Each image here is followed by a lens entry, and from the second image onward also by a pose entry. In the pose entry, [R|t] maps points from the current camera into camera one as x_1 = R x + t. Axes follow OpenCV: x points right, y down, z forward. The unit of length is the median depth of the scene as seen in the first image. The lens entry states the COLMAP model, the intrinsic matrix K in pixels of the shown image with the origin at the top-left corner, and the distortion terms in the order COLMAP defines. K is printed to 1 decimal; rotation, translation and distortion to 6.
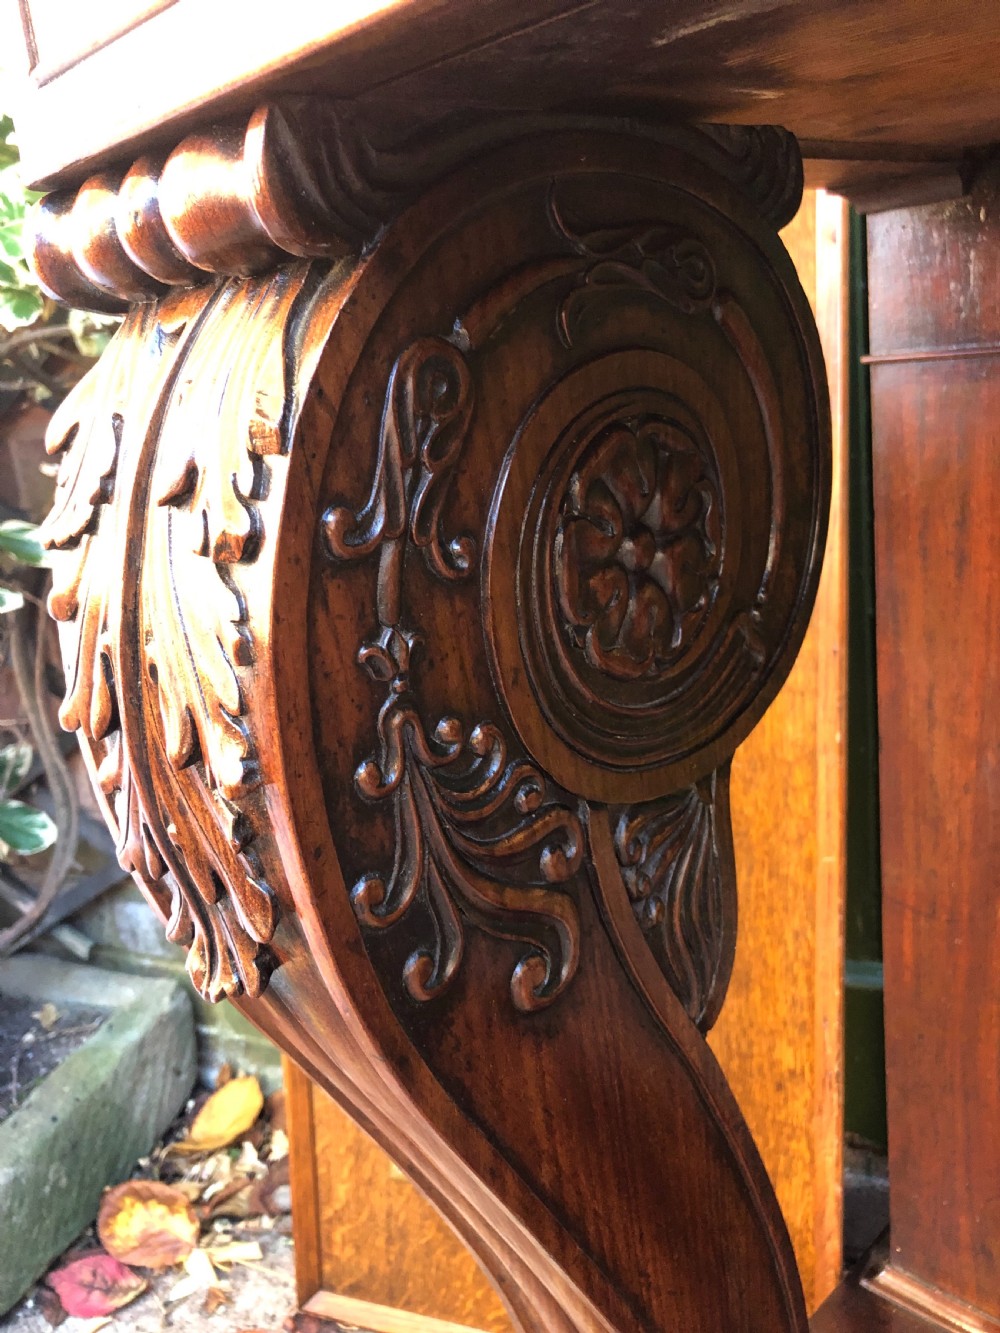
lens RADIAL K [[1114.5, 0, 498.5], [0, 1114.5, 664.4], [0, 0, 1]] dist [0.003530, 0.003198]
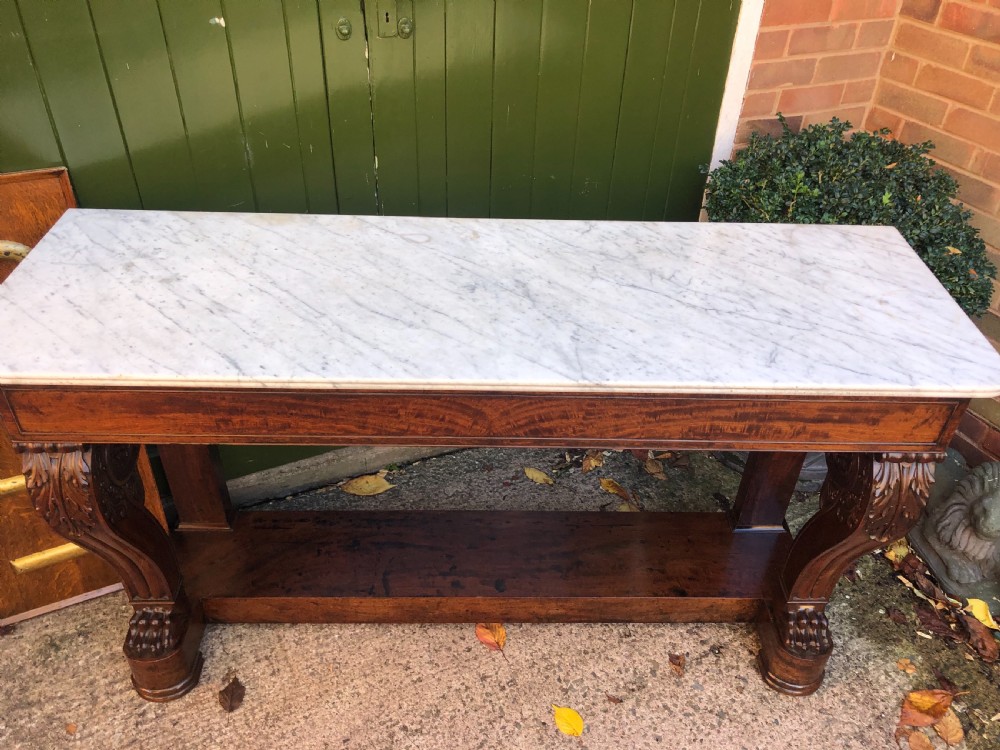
lens RADIAL K [[816.8, 0, 512.4], [0, 816.8, 375.5], [0, 0, 1]] dist [0.023482, -0.009878]
pose [[0.668670, -0.340763, 0.660880, -0.566210], [0.100461, 0.922058, 0.373787, -0.854366], [-0.736742, -0.183547, 0.650786, -1.554640]]
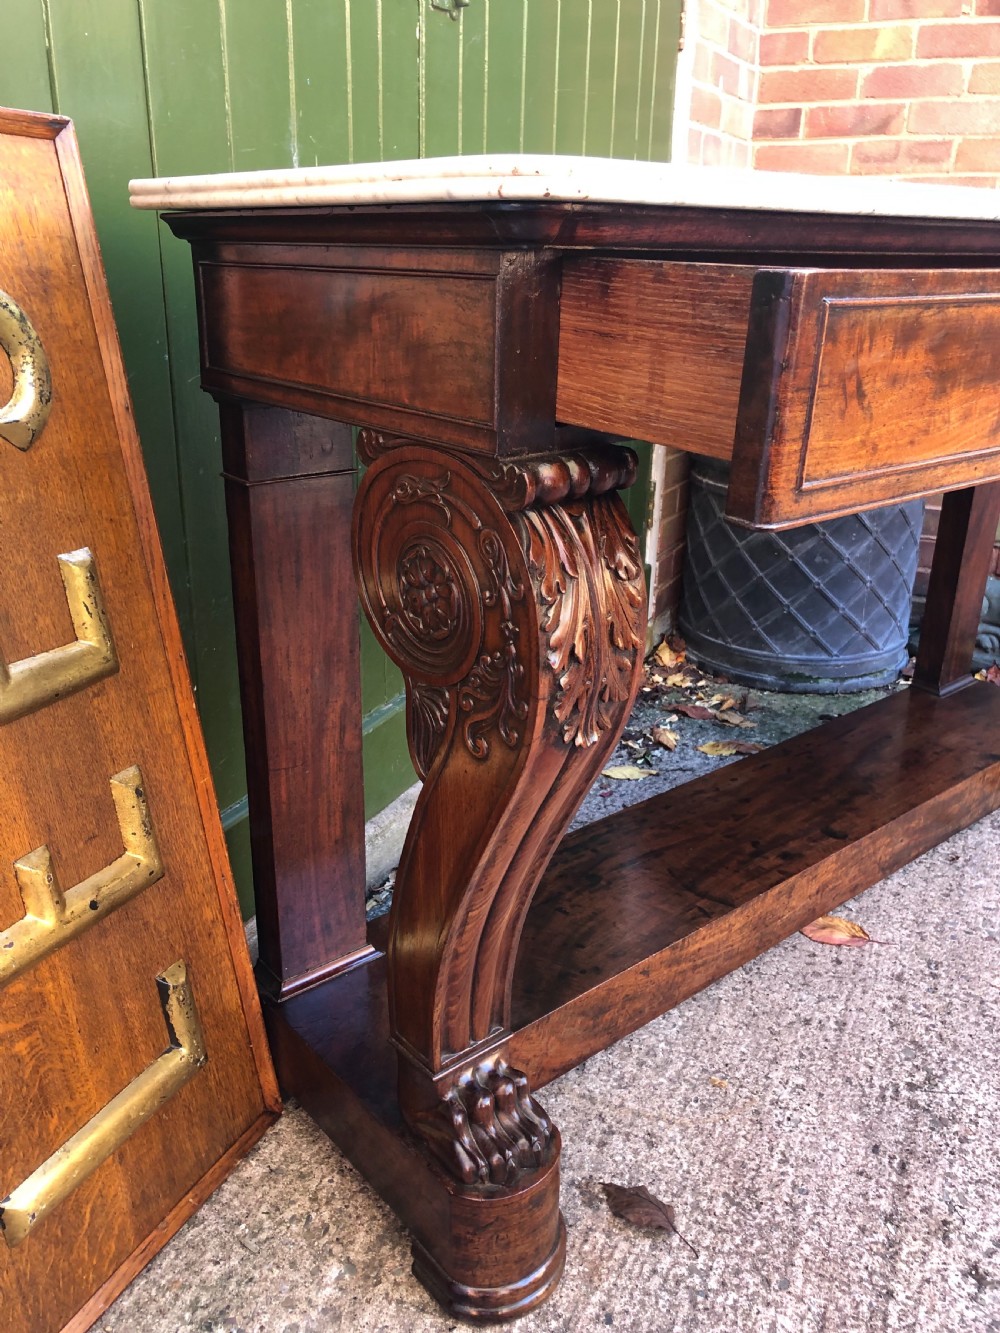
lens RADIAL K [[1089.6, 0, 491.5], [0, 1089.6, 659.6], [0, 0, 1]] dist [0.015095, 0.009114]
pose [[0.076123, -0.246631, 0.966115, -1.109544], [0.261314, 0.939995, 0.219373, -0.219823], [-0.962248, 0.235760, 0.136003, 0.318277]]
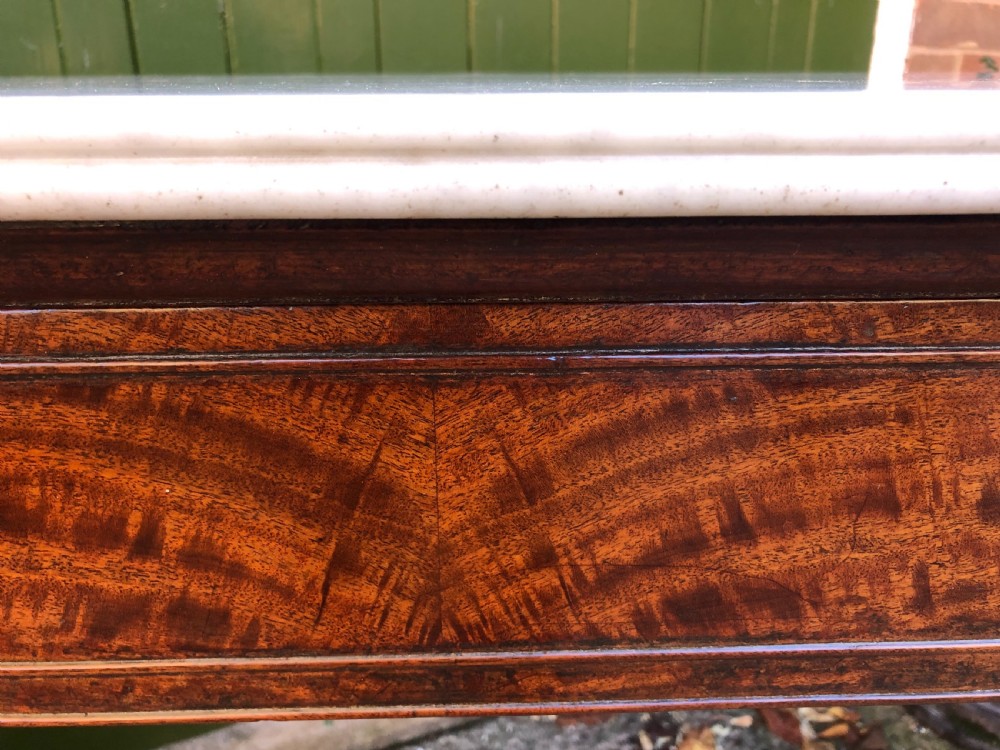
lens RADIAL K [[831.0, 0, 504.0], [0, 831.0, 369.5], [0, 0, 1]] dist [-0.004655, -0.000377]
pose [[0.670720, -0.143543, 0.727688, 0.348098], [0.142827, 0.987728, 0.063193, -0.181831], [-0.727829, 0.061548, 0.682991, -0.609723]]
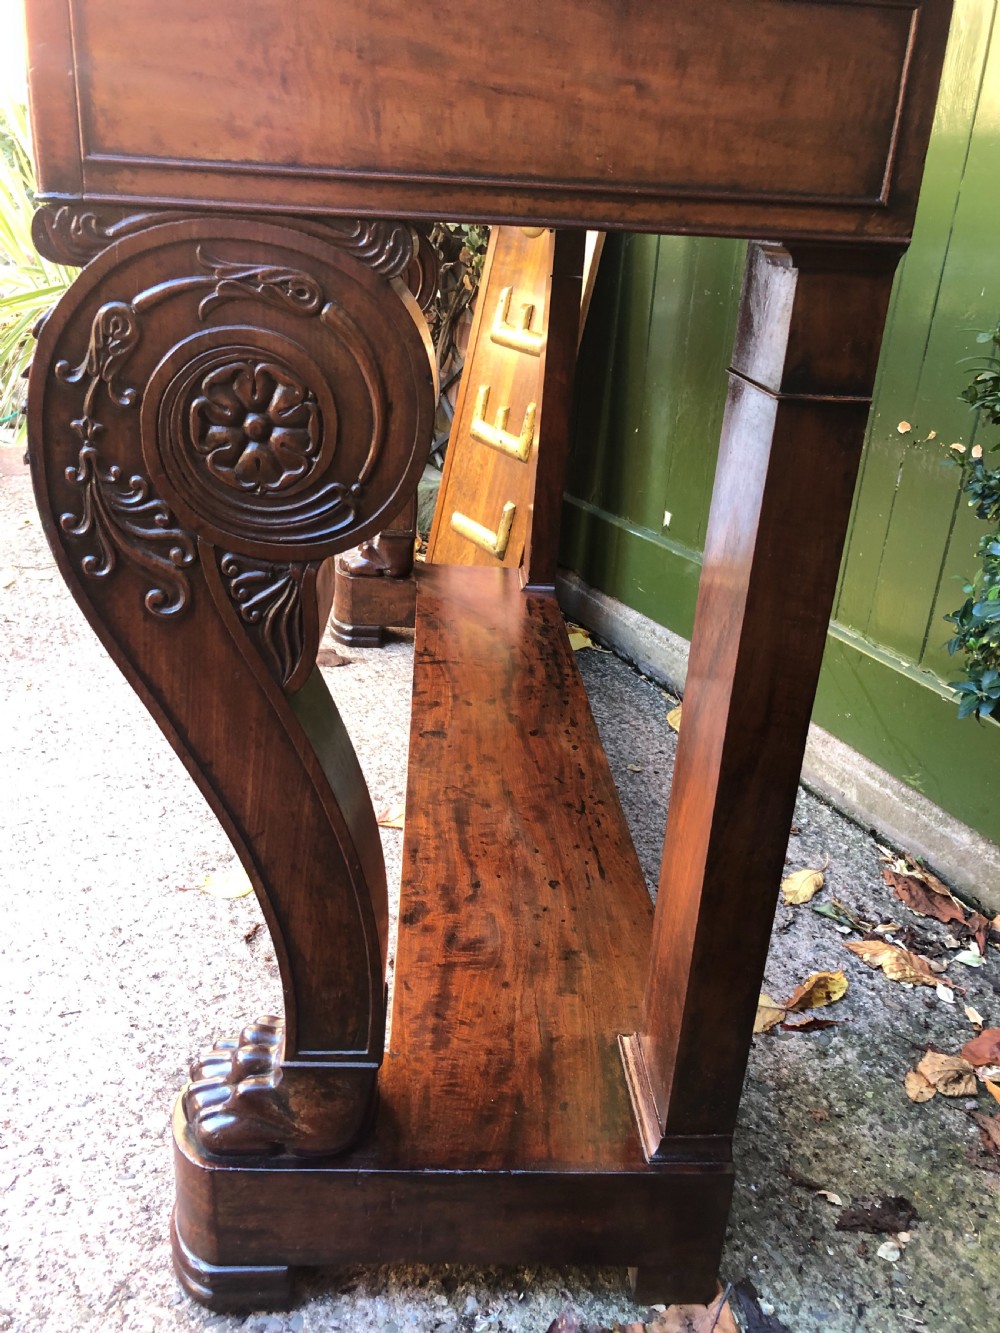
lens RADIAL K [[1091.6, 0, 495.3], [0, 1091.6, 675.9], [0, 0, 1]] dist [0.006338, 0.001881]
pose [[0.736412, 0.399399, -0.546056, 2.052629], [-0.327483, 0.916719, 0.228867, 0.130200], [0.591990, 0.010284, 0.805880, -1.517582]]
